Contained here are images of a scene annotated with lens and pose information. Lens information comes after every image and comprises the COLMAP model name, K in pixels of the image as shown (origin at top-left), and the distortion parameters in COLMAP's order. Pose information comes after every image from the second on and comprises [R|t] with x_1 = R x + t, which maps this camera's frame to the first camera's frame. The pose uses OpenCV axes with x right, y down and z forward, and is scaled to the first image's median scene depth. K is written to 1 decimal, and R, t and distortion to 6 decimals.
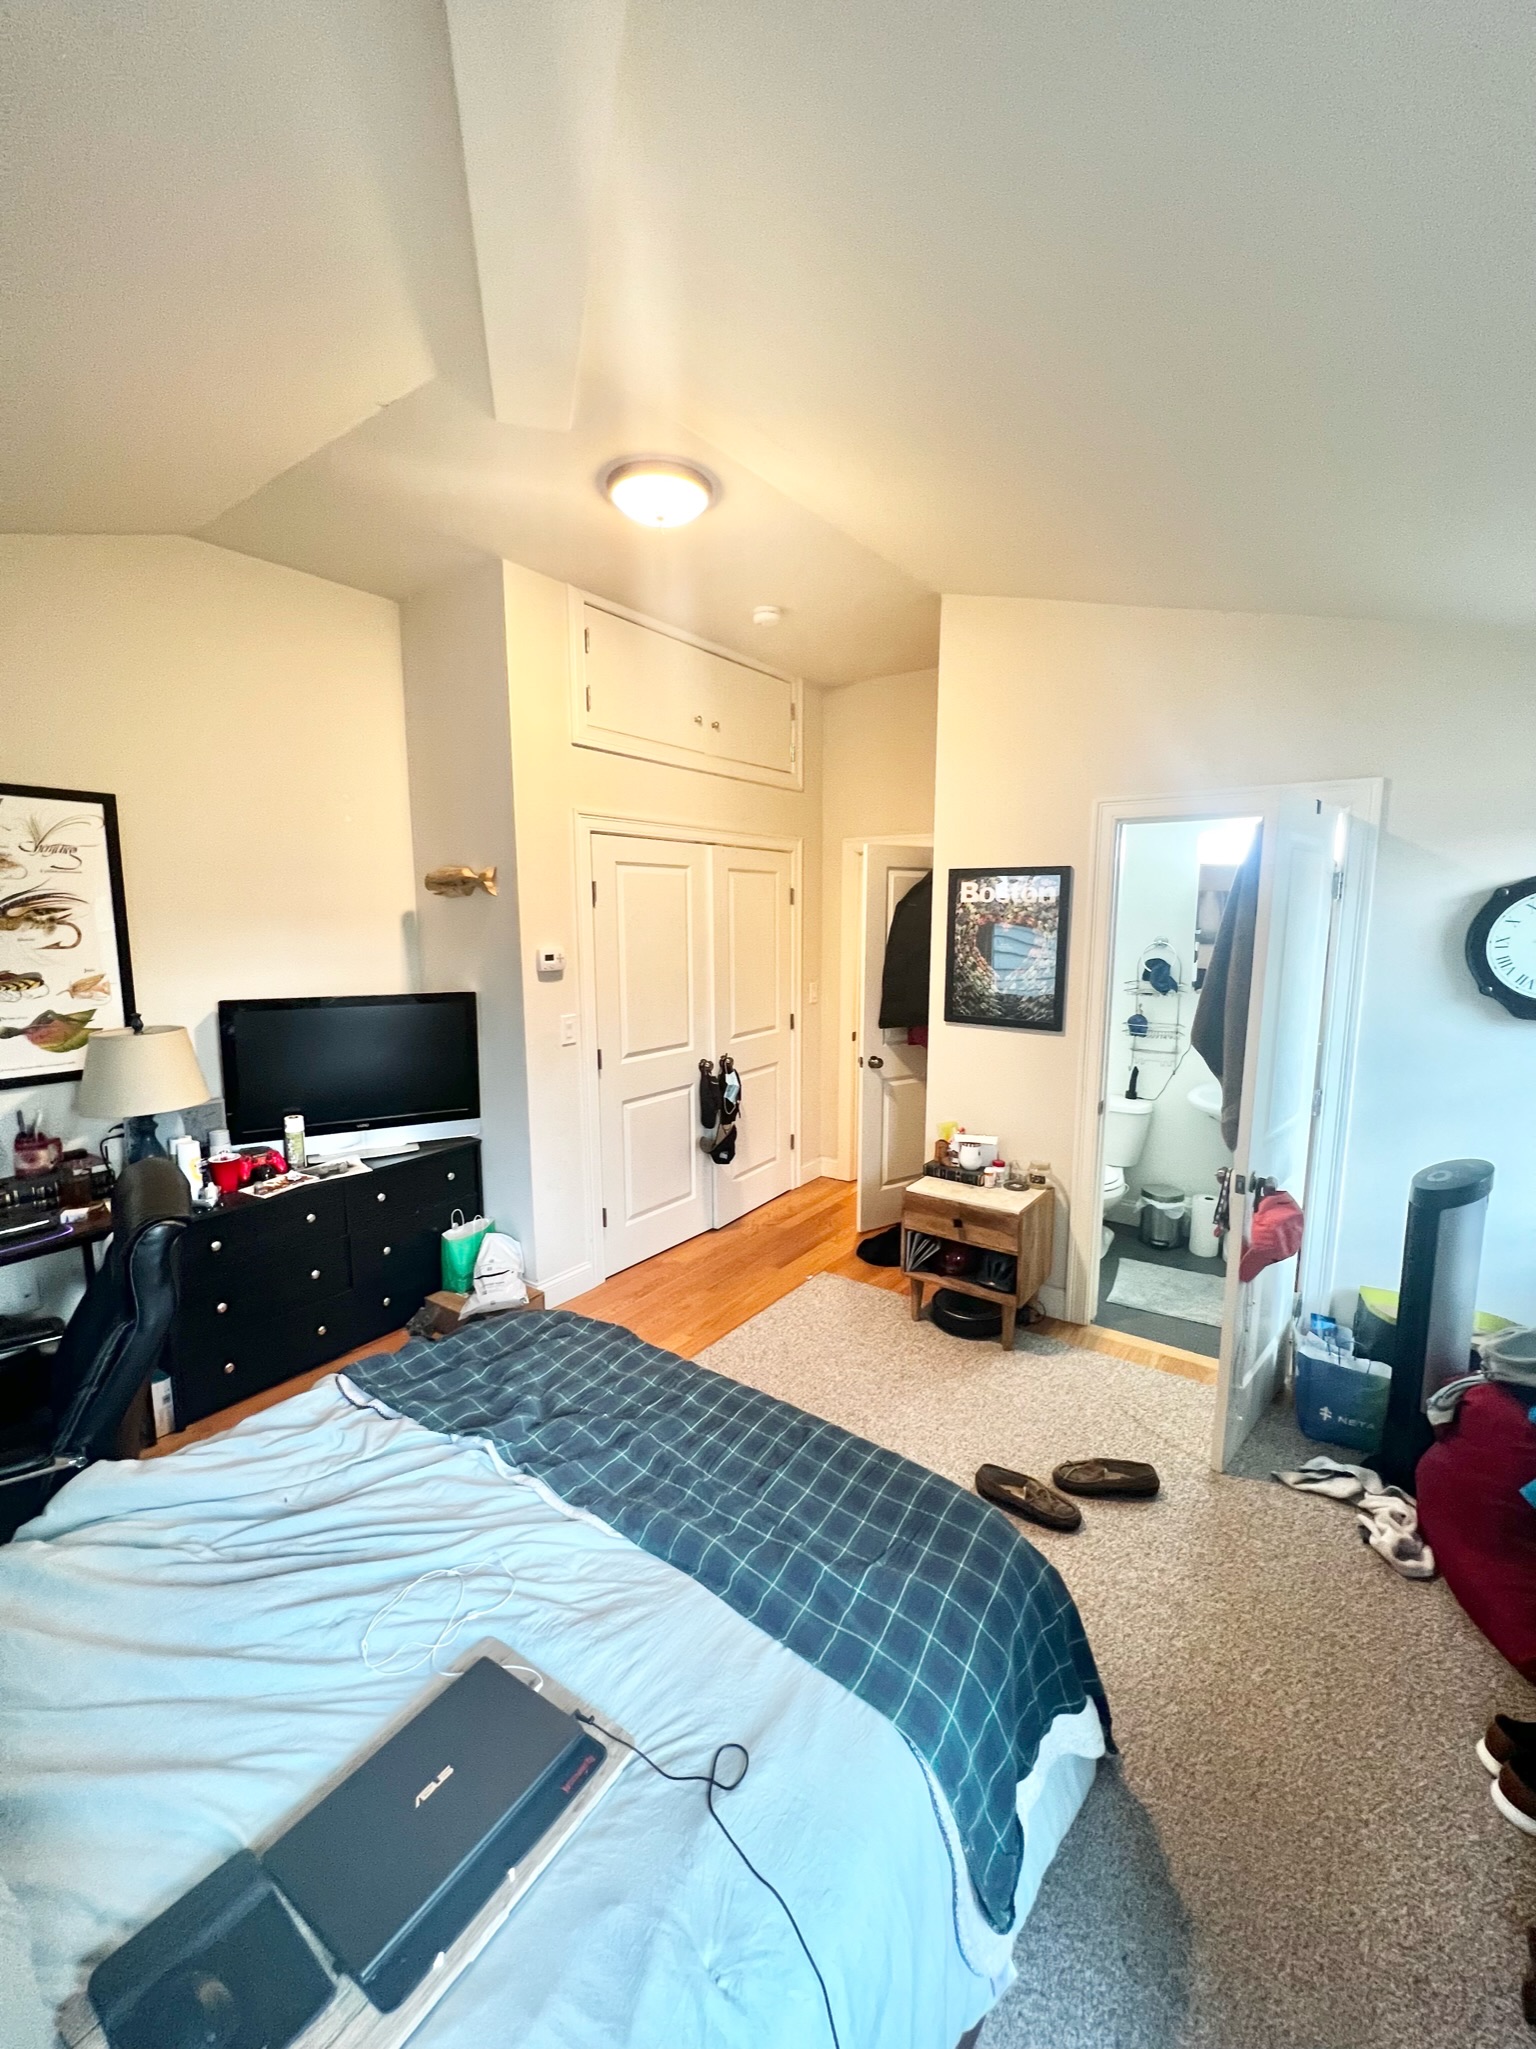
lens RADIAL K [[820.9, 0, 768.5], [0, 820.9, 1020.0], [0, 0, 1]] dist [-0.001384, 0.000104]
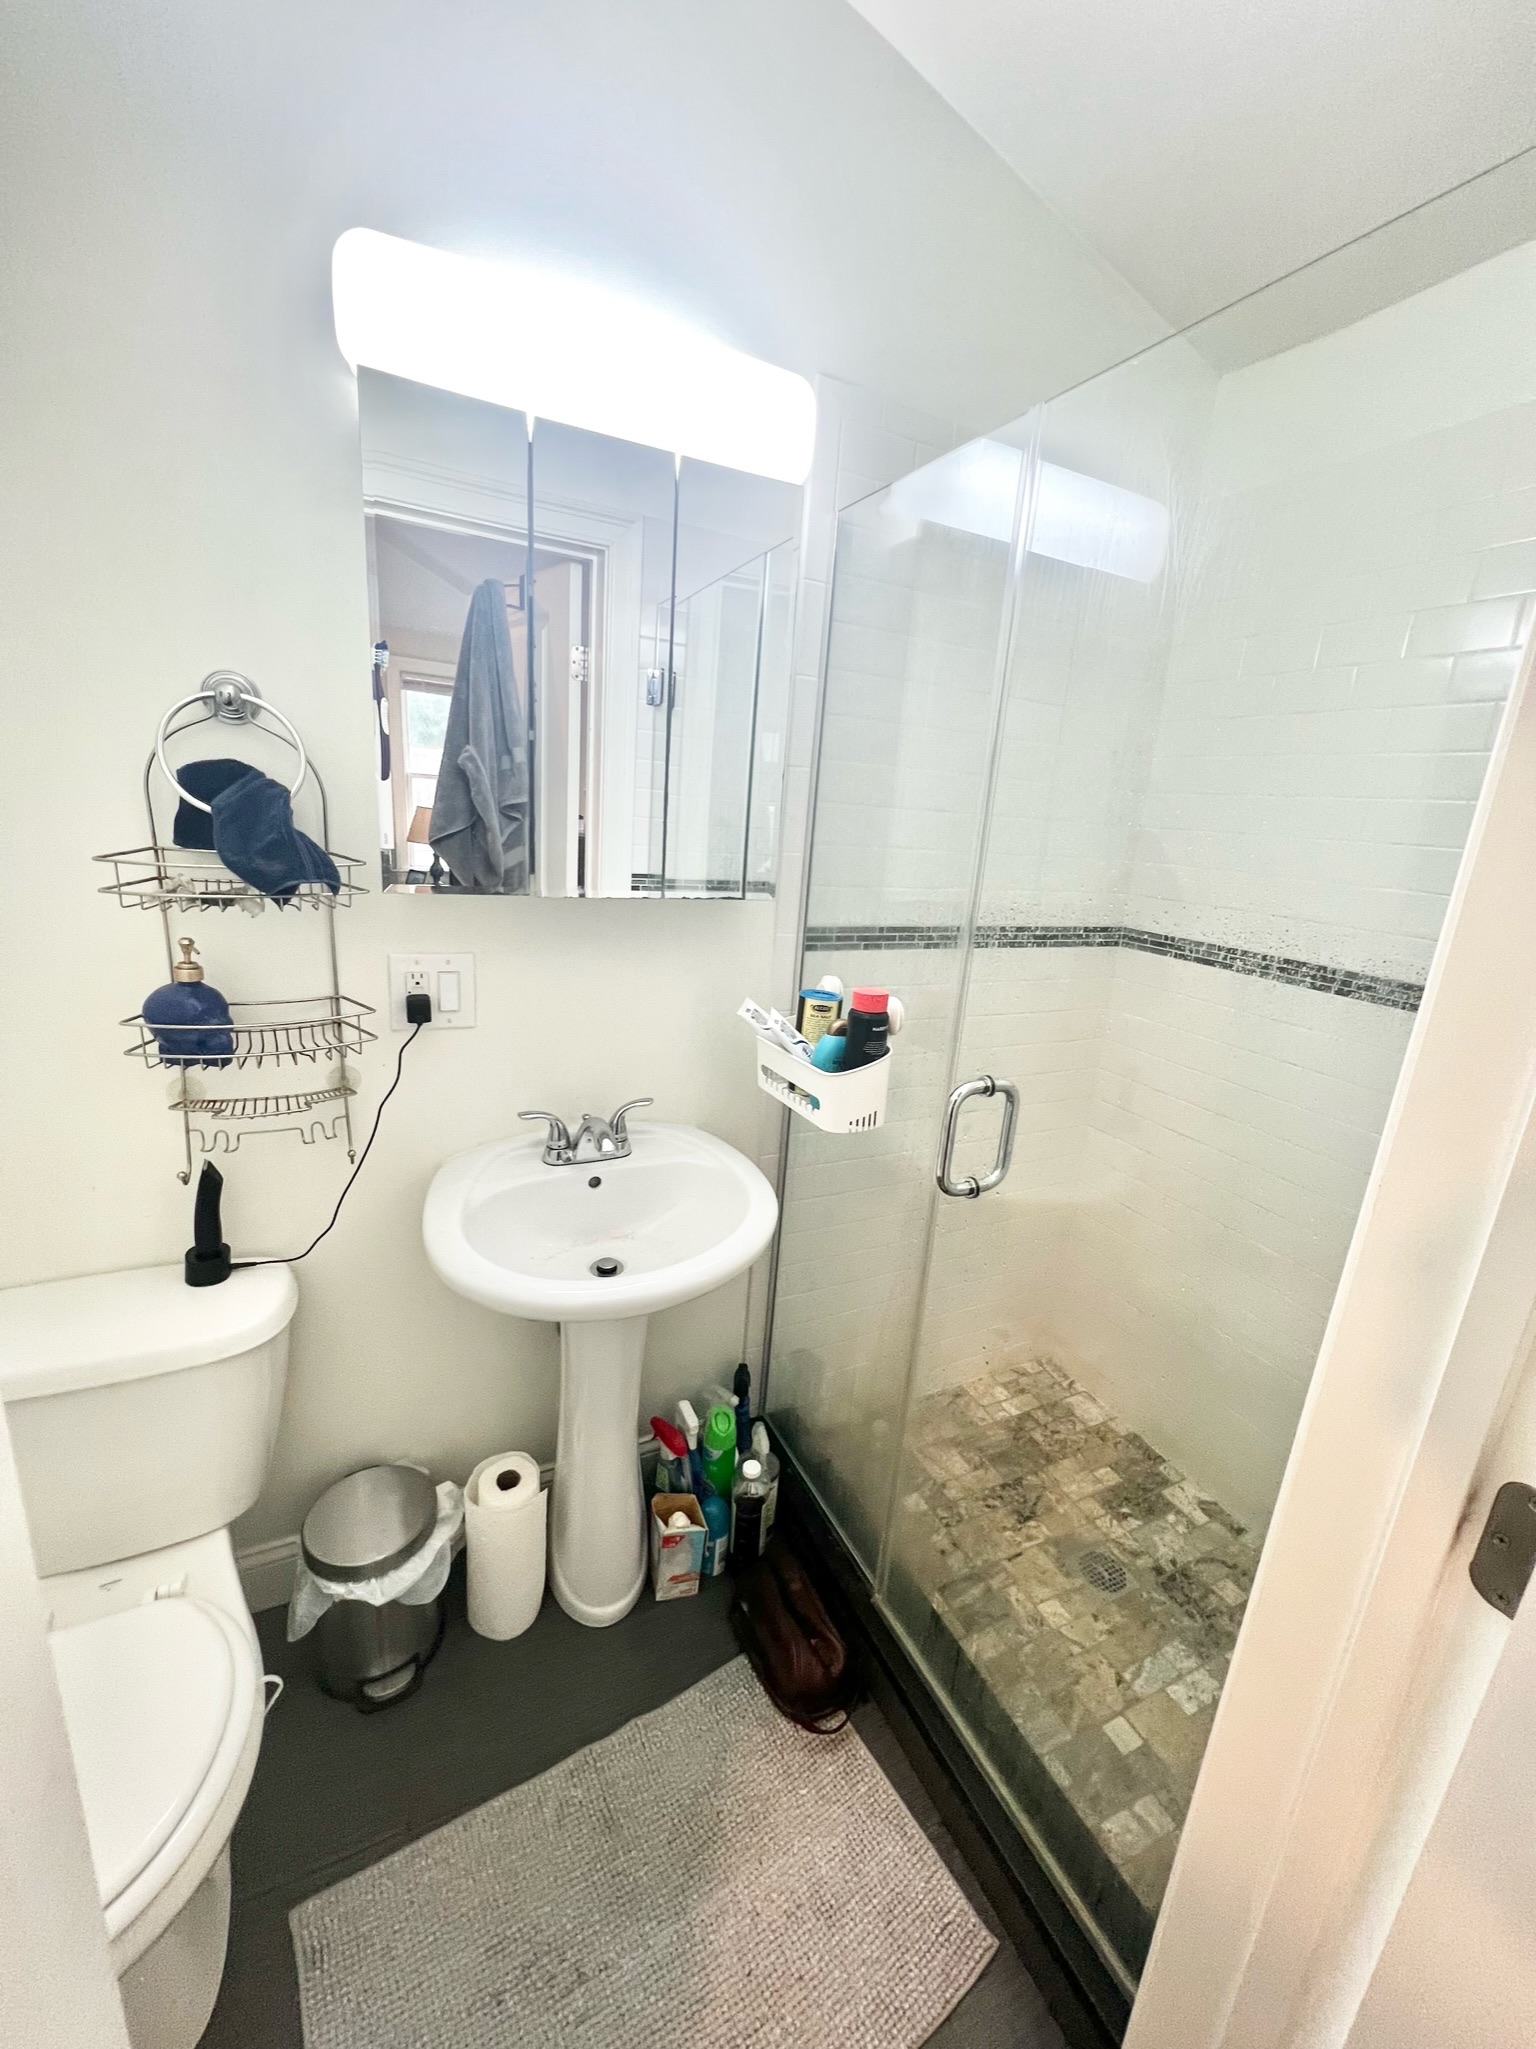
lens RADIAL K [[820.9, 0, 767.4], [0, 820.9, 1025.0], [0, 0, 1]] dist [-0.001384, 0.000104]
pose [[0.480583, -0.189158, 0.856306, 0.316588], [0.050760, 0.980823, 0.188176, -0.032722], [-0.875479, -0.046968, 0.480968, 0.718243]]
